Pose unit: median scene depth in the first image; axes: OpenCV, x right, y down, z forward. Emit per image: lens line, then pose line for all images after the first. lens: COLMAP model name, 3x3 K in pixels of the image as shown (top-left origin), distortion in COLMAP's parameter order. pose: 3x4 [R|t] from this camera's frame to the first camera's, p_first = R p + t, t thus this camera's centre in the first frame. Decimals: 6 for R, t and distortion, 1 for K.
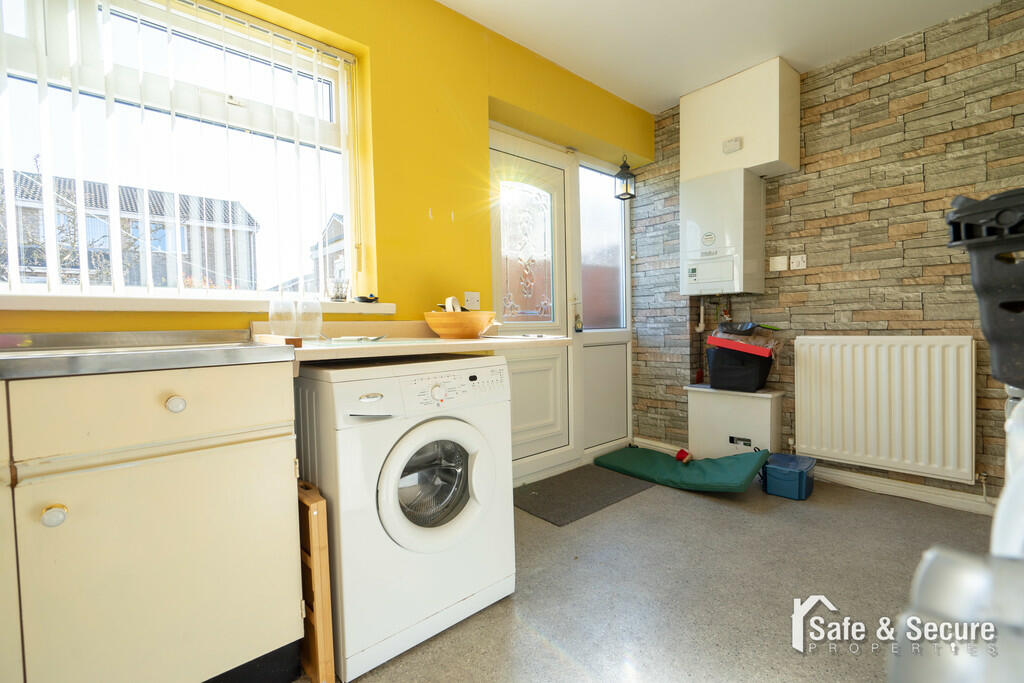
lens RADIAL K [[460.2, 0, 514.1], [0, 460.2, 344.5], [0, 0, 1]] dist [-0.013191, 0.001703]
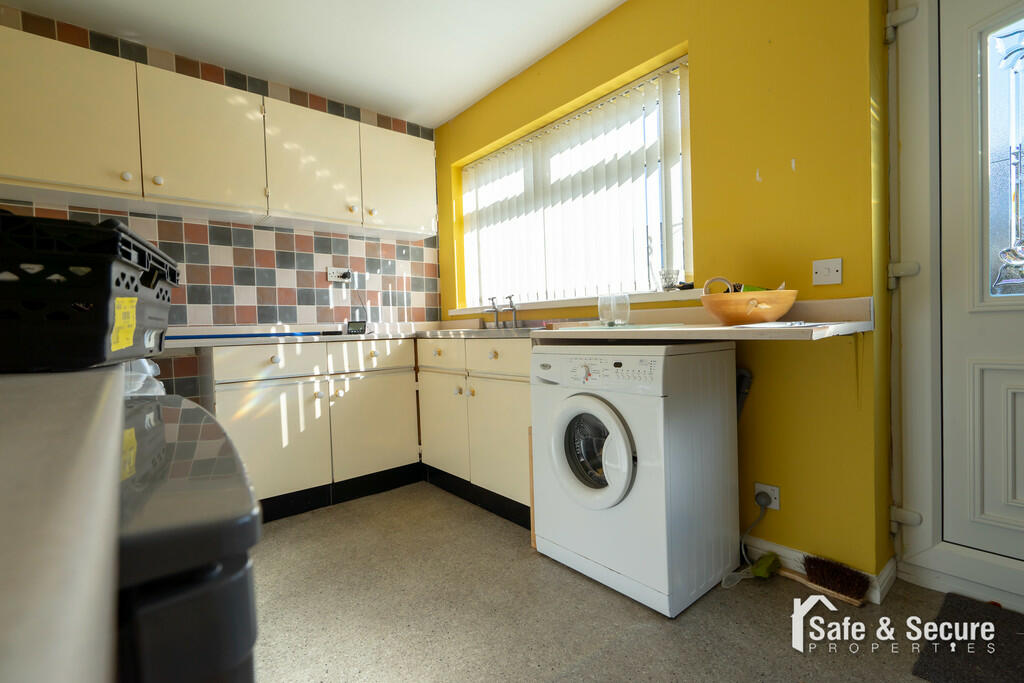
lens RADIAL K [[460.2, 0, 514.7], [0, 460.2, 344.9], [0, 0, 1]] dist [-0.013191, 0.001703]
pose [[-0.029399, 0.058847, -0.997834, 0.905043], [-0.008871, 0.998211, 0.059130, -0.028573], [0.999528, 0.010590, -0.028825, 0.773548]]
